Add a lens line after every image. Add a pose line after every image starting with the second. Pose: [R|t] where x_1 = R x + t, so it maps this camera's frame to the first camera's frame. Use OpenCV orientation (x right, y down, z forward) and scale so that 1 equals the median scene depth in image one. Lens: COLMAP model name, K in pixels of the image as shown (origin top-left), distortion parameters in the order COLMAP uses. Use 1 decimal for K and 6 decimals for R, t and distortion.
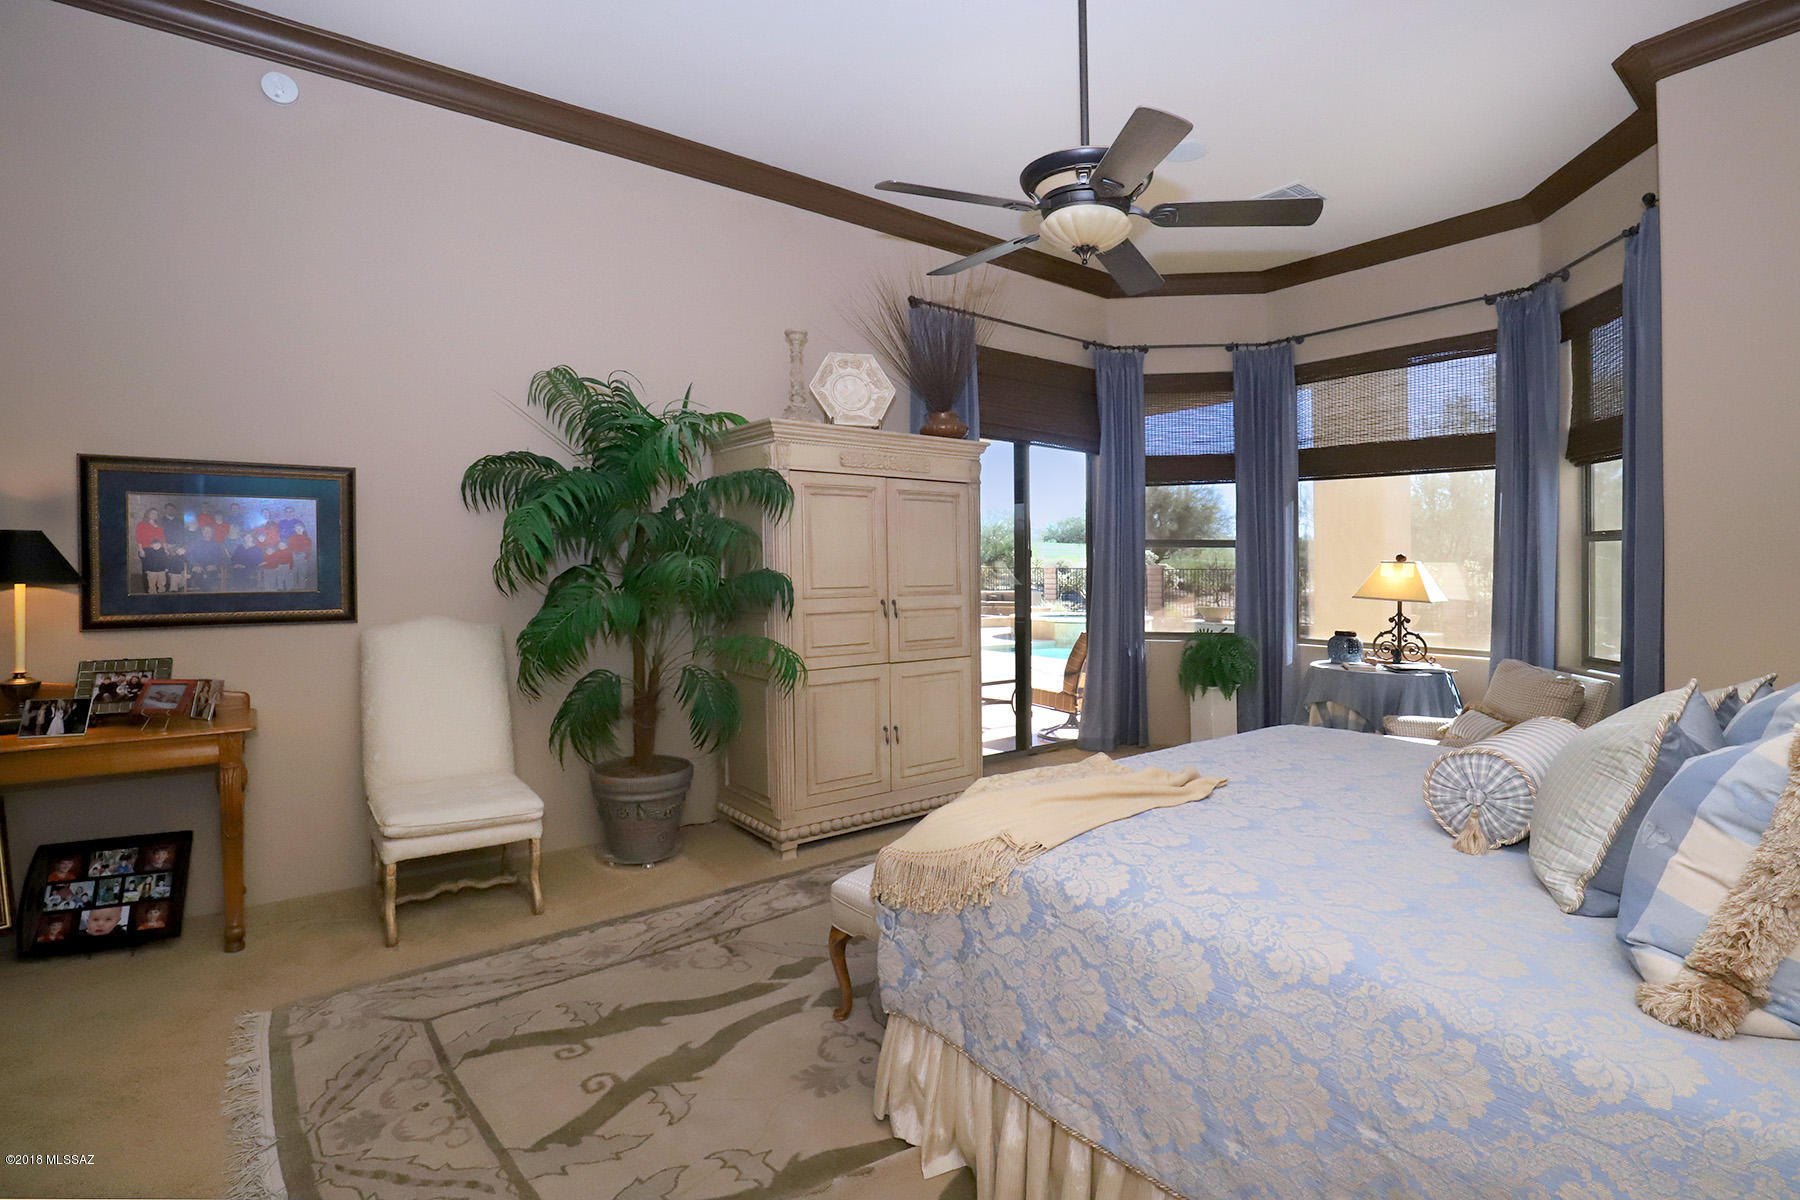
lens RADIAL K [[875.1, 0, 907.0], [0, 875.1, 557.6], [0, 0, 1]] dist [-0.023885, 0.000452]
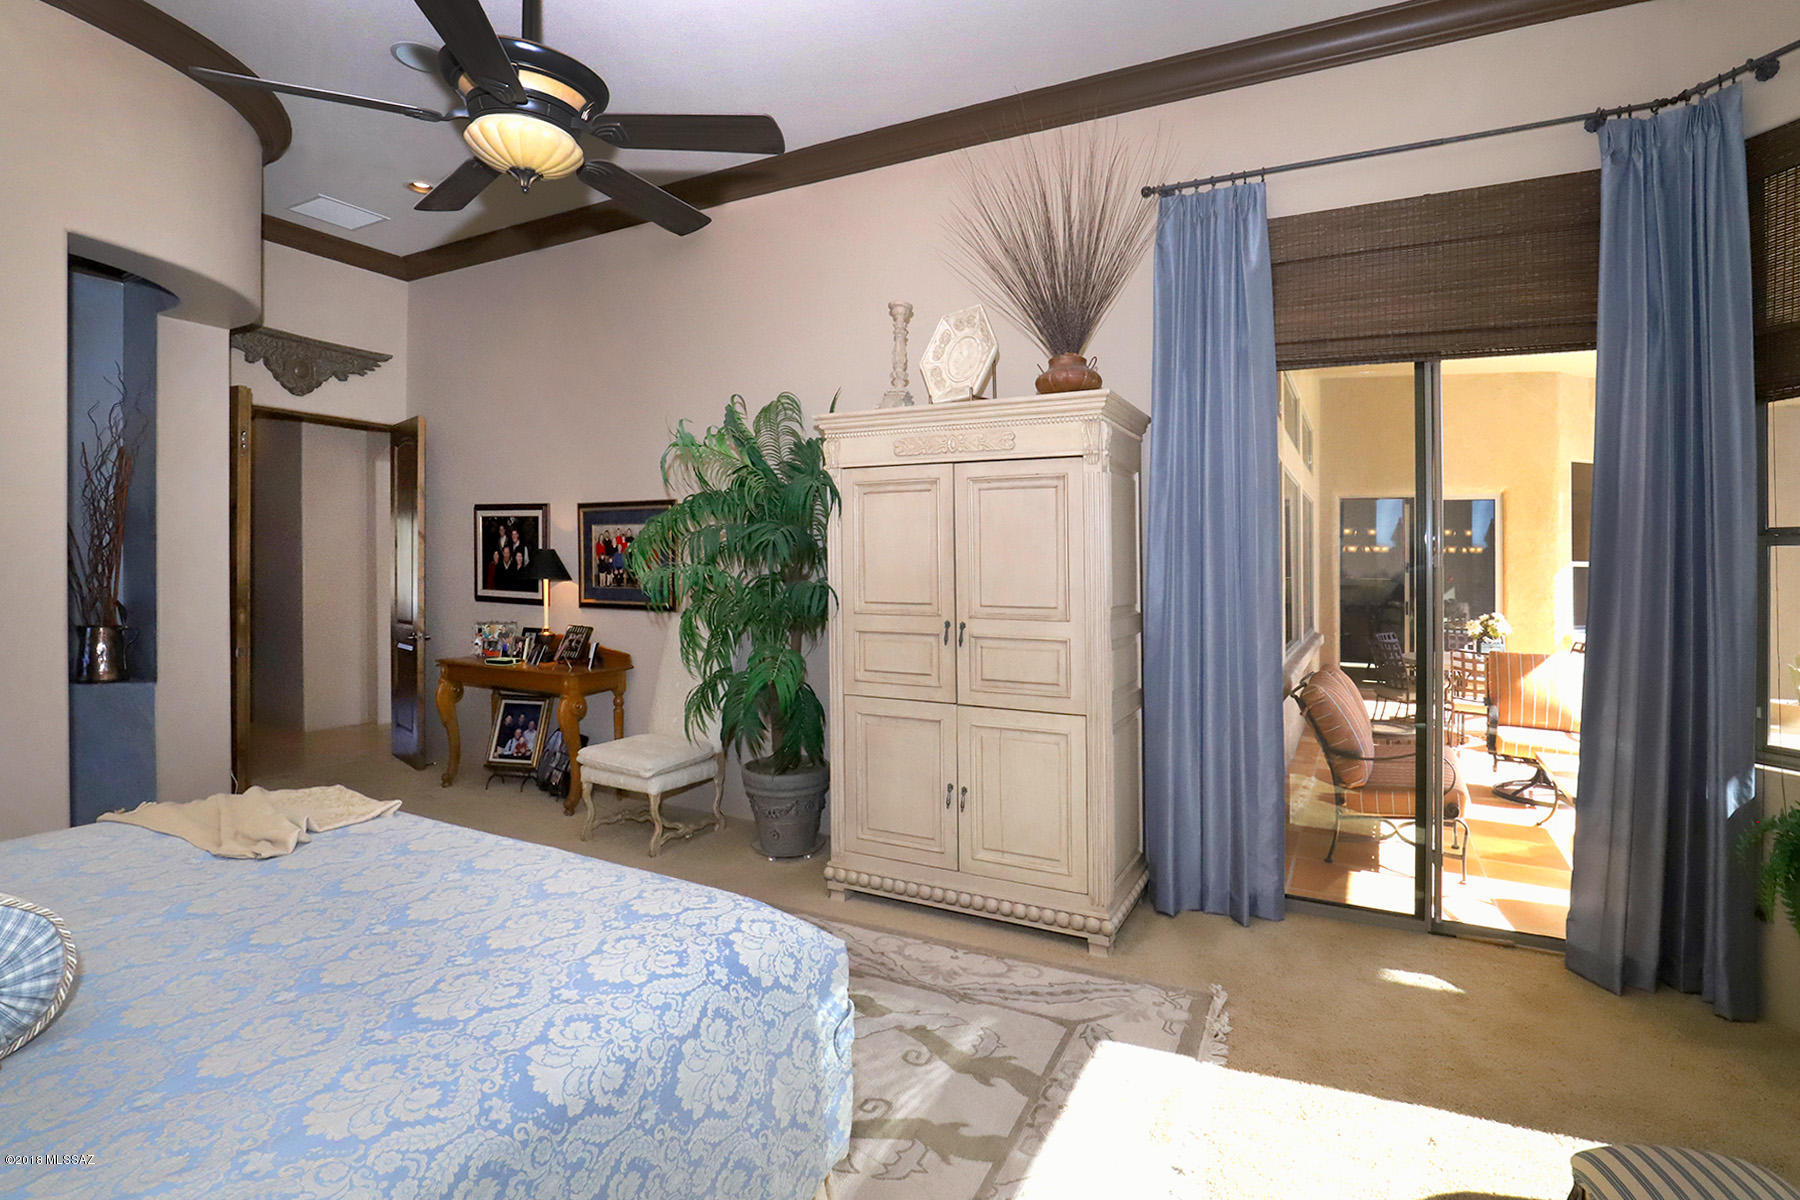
lens RADIAL K [[875.1, 0, 907.0], [0, 875.1, 557.6], [0, 0, 1]] dist [-0.023885, 0.000452]
pose [[0.418384, 0.000755, -0.908270, 0.662509], [0.006576, 0.999971, 0.003860, -0.011583], [0.908246, -0.007588, 0.418367, 0.642782]]
